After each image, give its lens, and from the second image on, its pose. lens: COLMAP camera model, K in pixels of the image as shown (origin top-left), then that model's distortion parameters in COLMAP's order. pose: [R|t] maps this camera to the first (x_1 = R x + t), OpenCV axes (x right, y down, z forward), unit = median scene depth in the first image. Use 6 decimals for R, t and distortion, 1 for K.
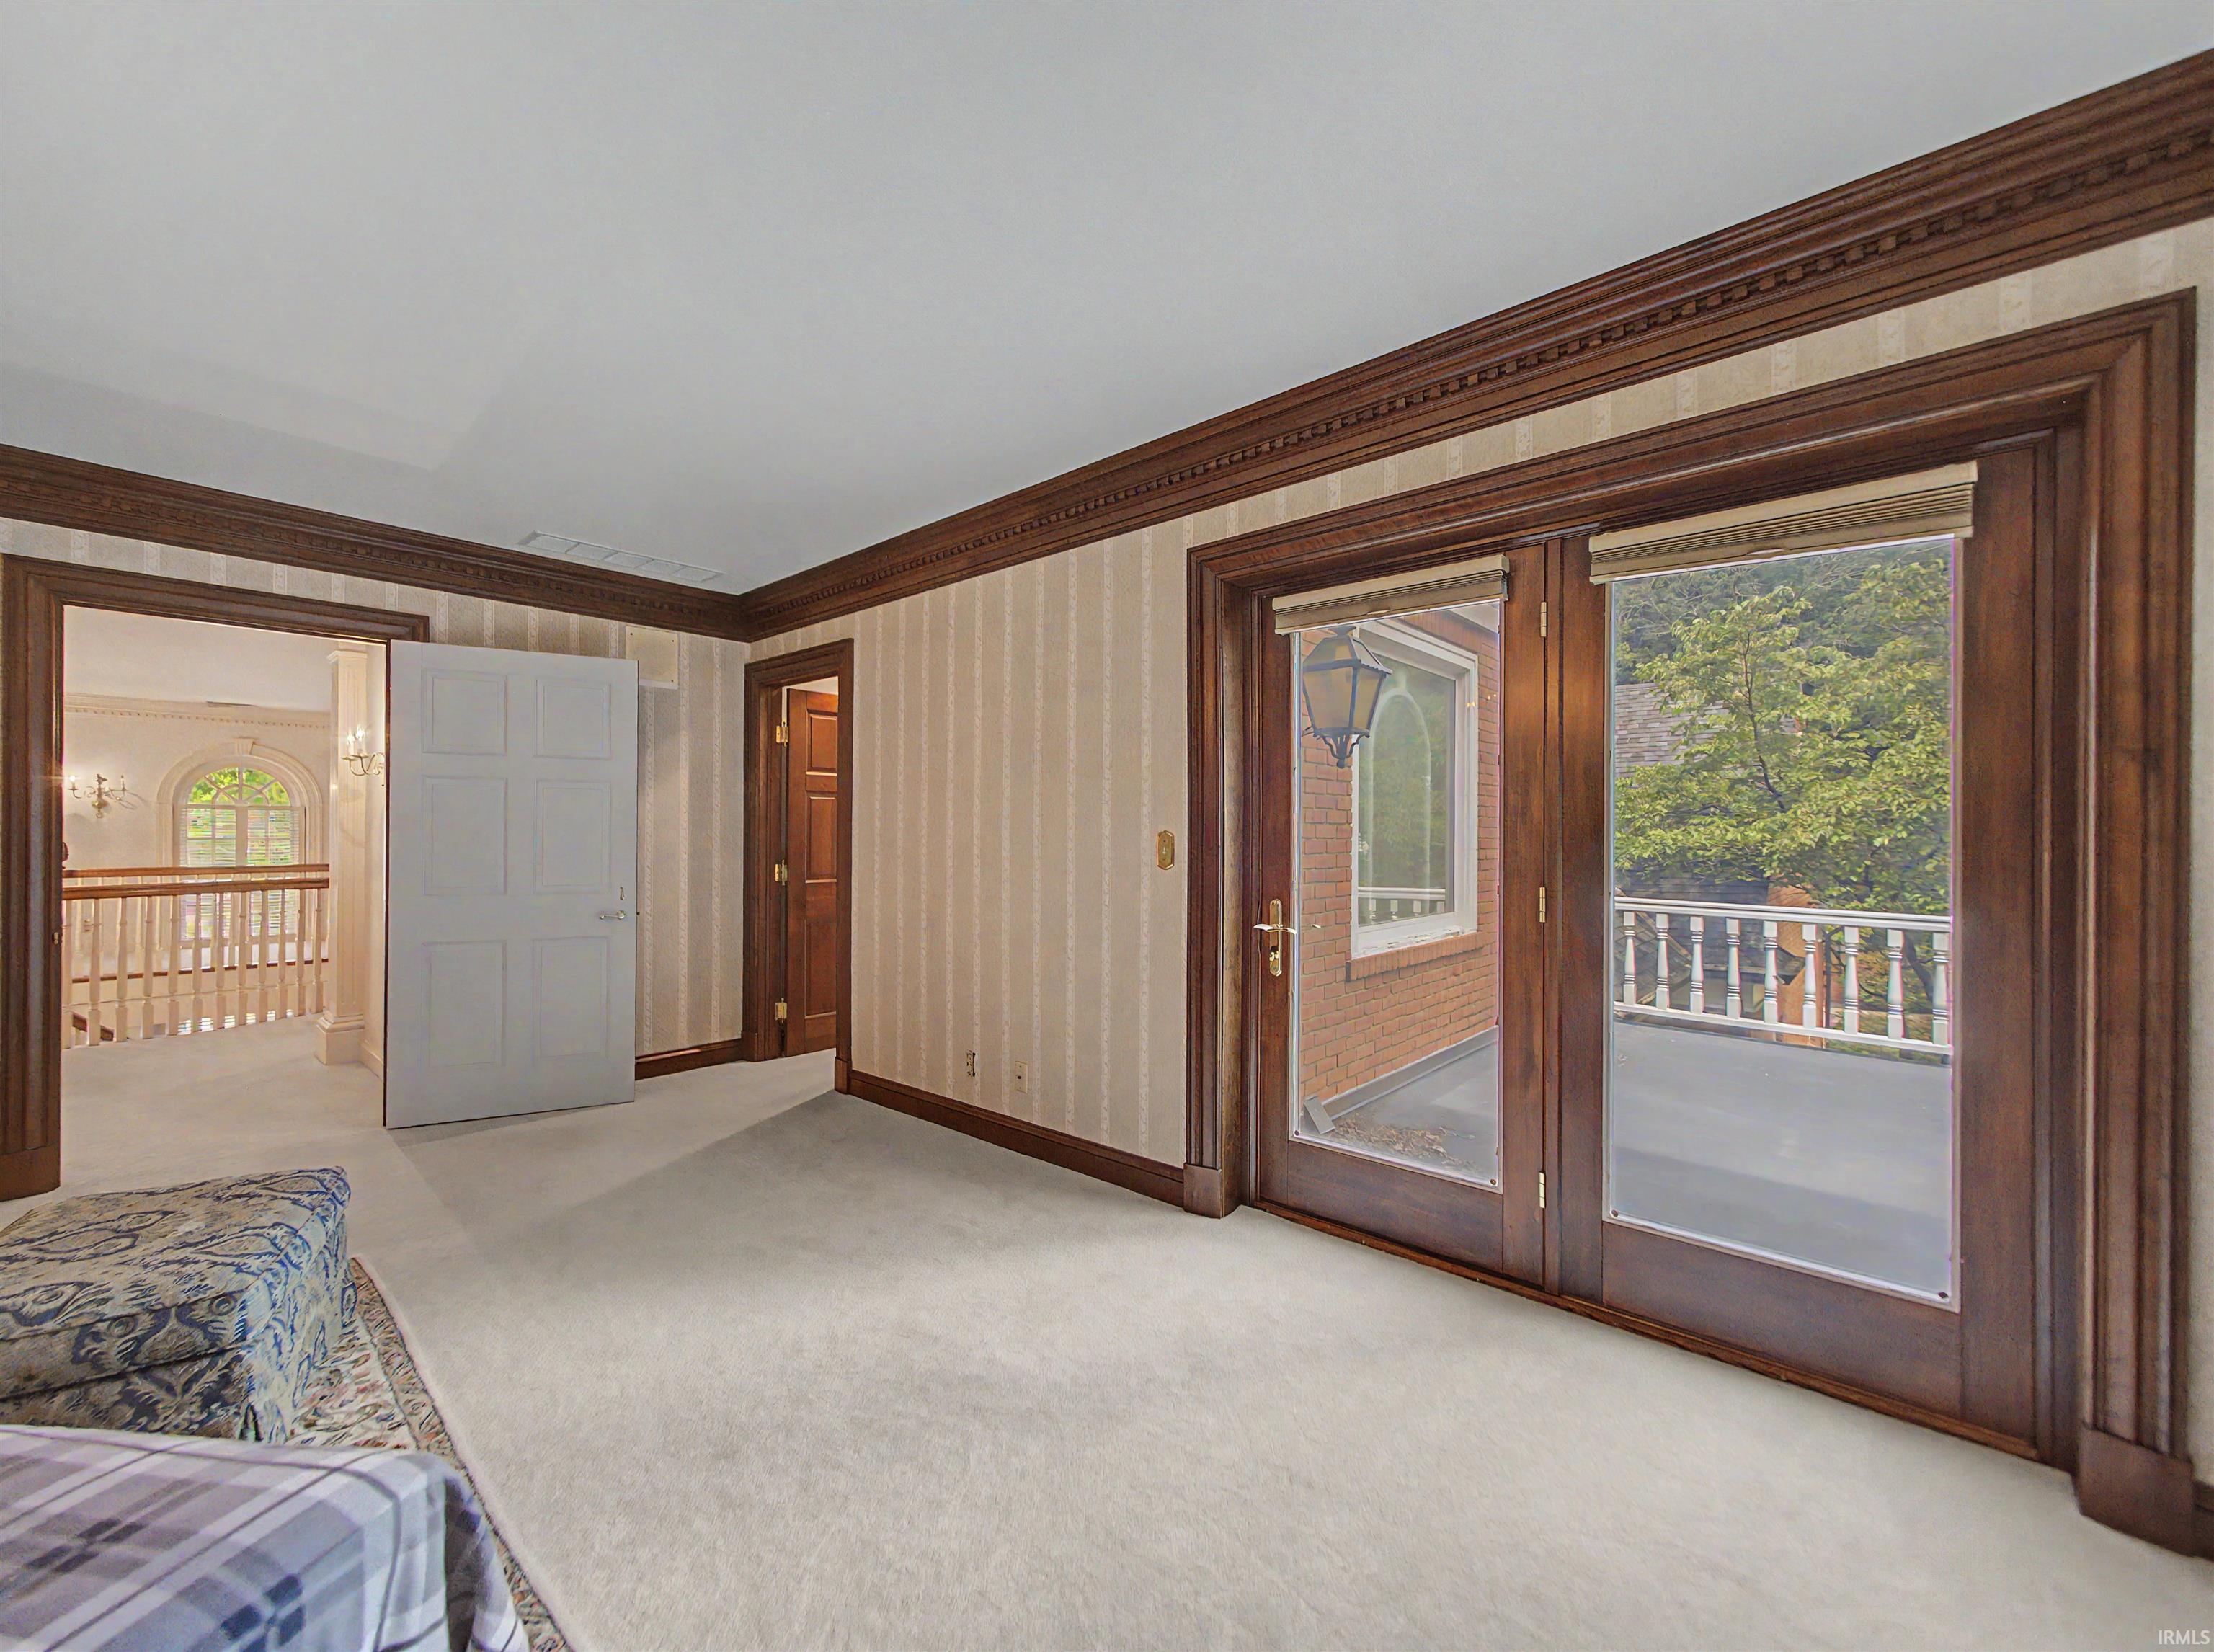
lens RADIAL K [[927.4, 0, 1103.4], [0, 927.4, 826.4], [0, 0, 1]] dist [0.000613, 0.000216]
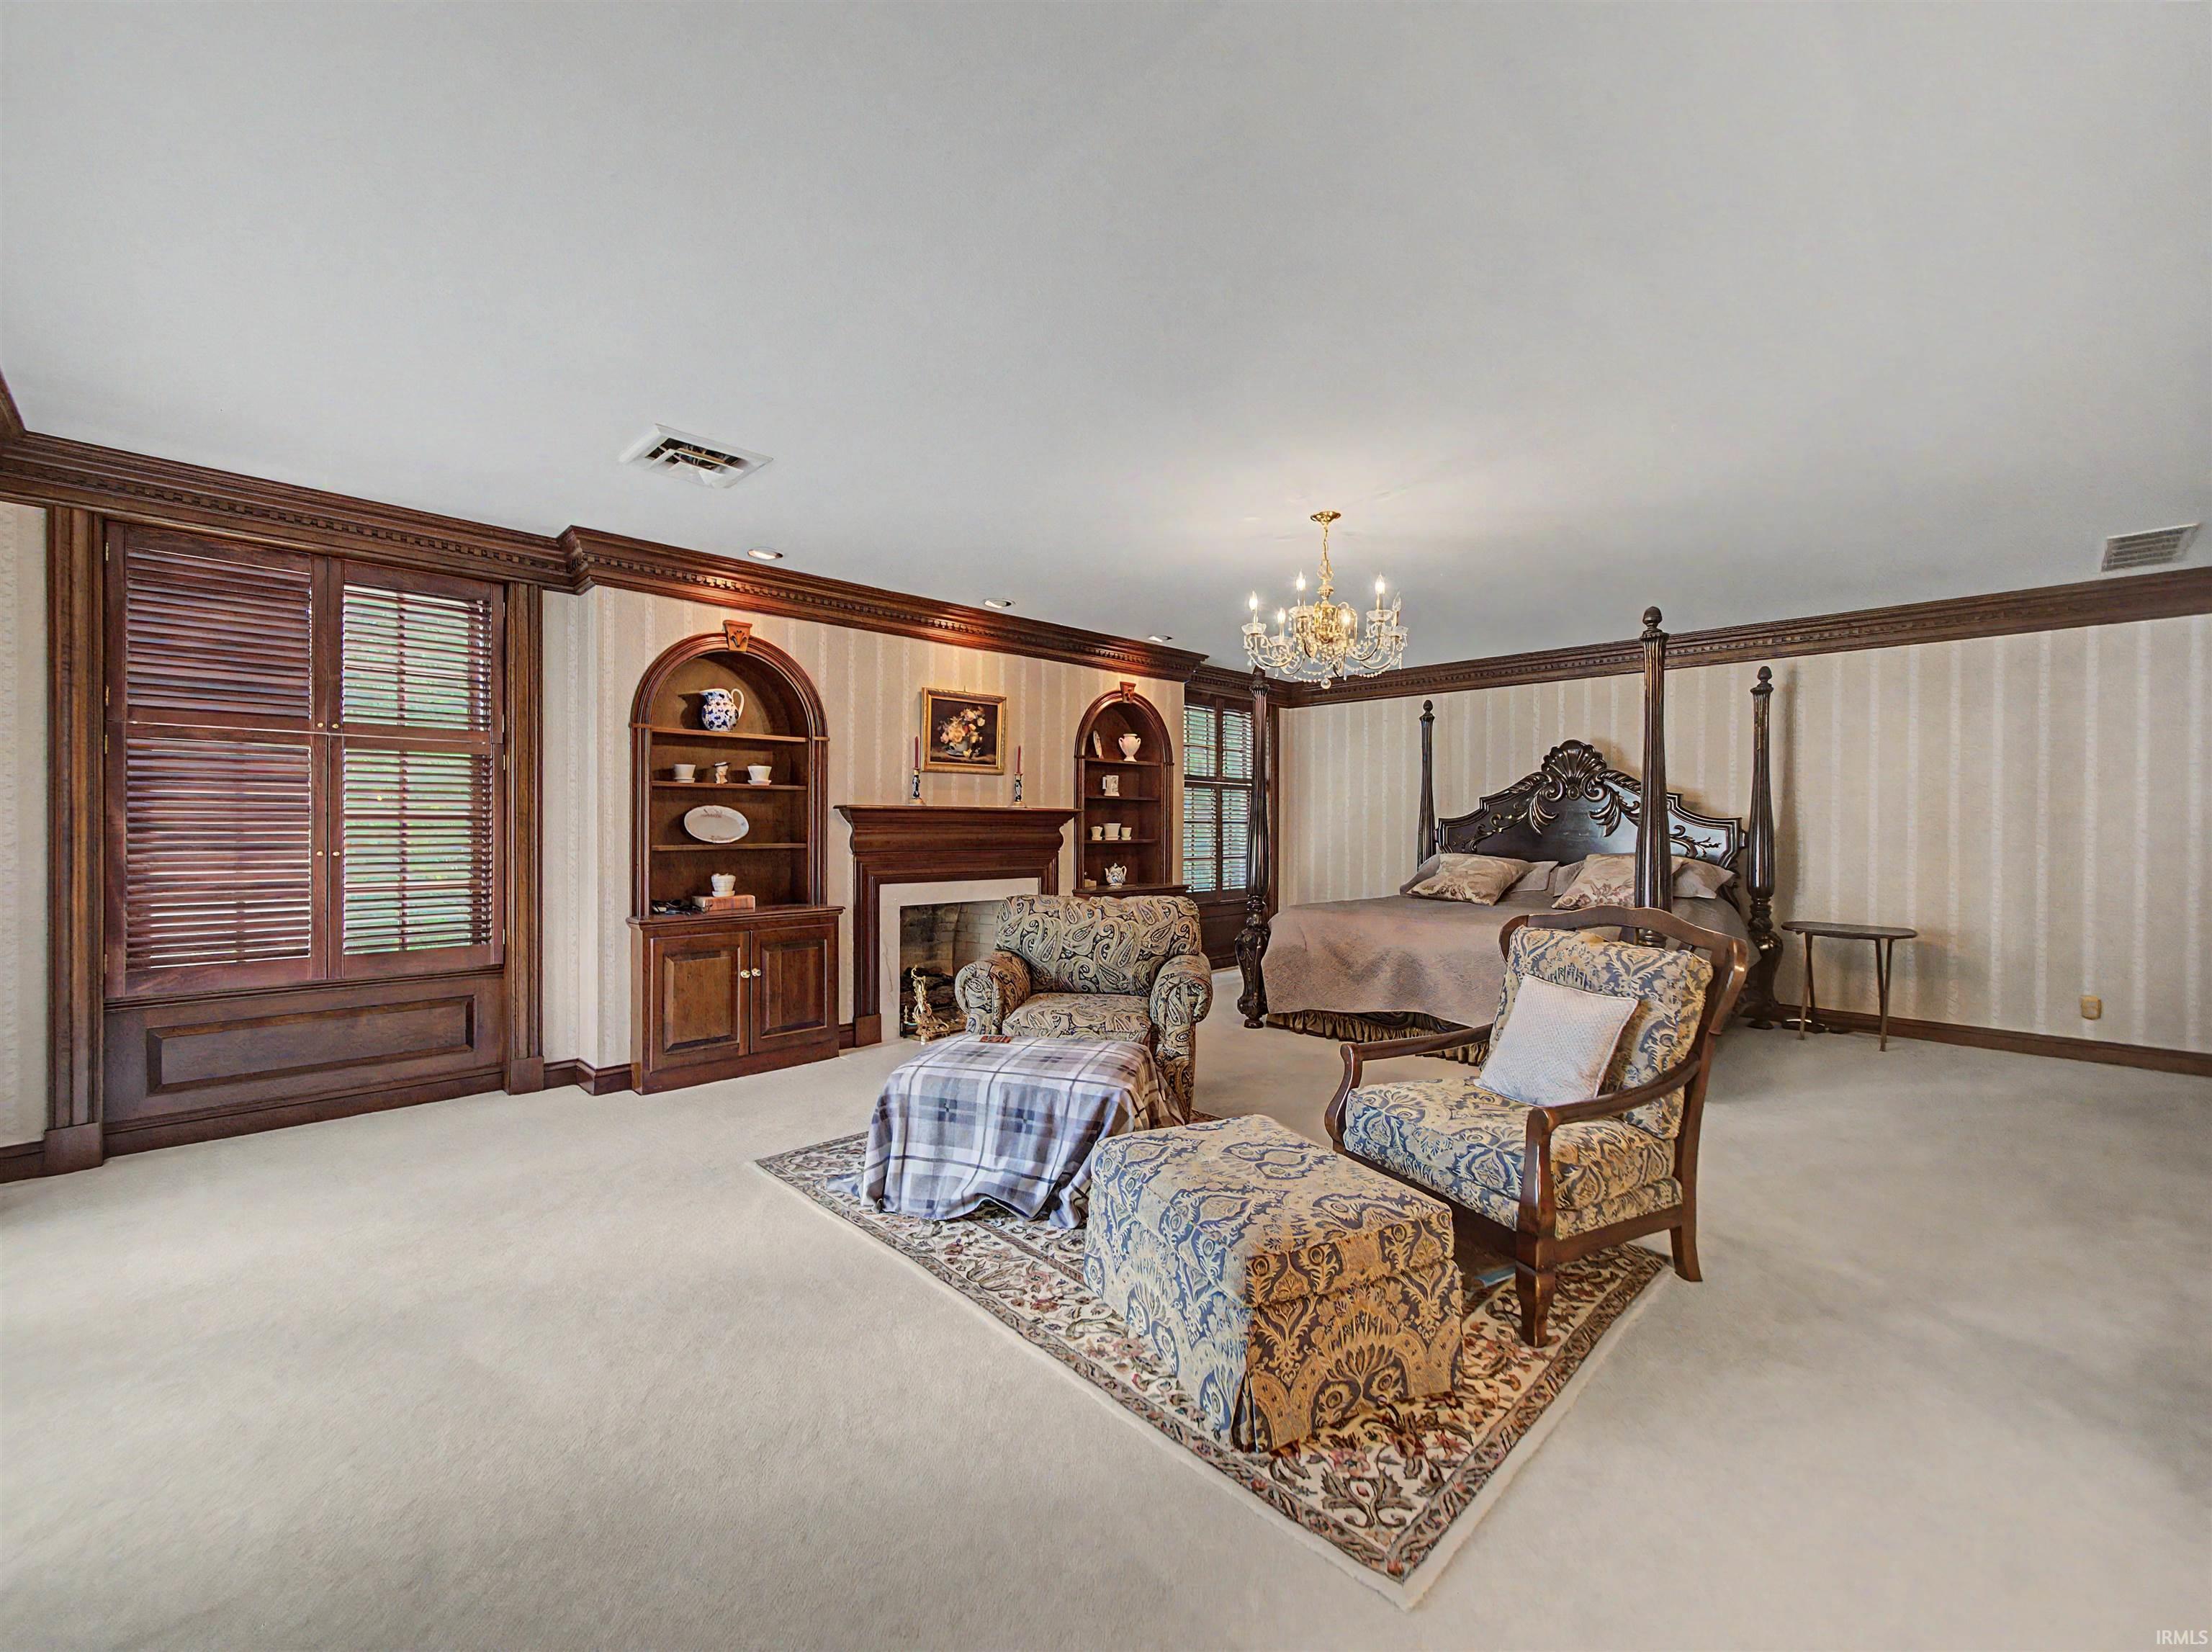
lens RADIAL K [[926.6, 0, 1108.9], [0, 926.6, 826.1], [0, 0, 1]] dist [0.000613, 0.000216]
pose [[-0.998106, -0.005134, 0.061306, -0.866500], [-0.005079, 0.999987, 0.001048, 0.005455], [-0.061310, 0.000734, -0.998118, 2.053200]]
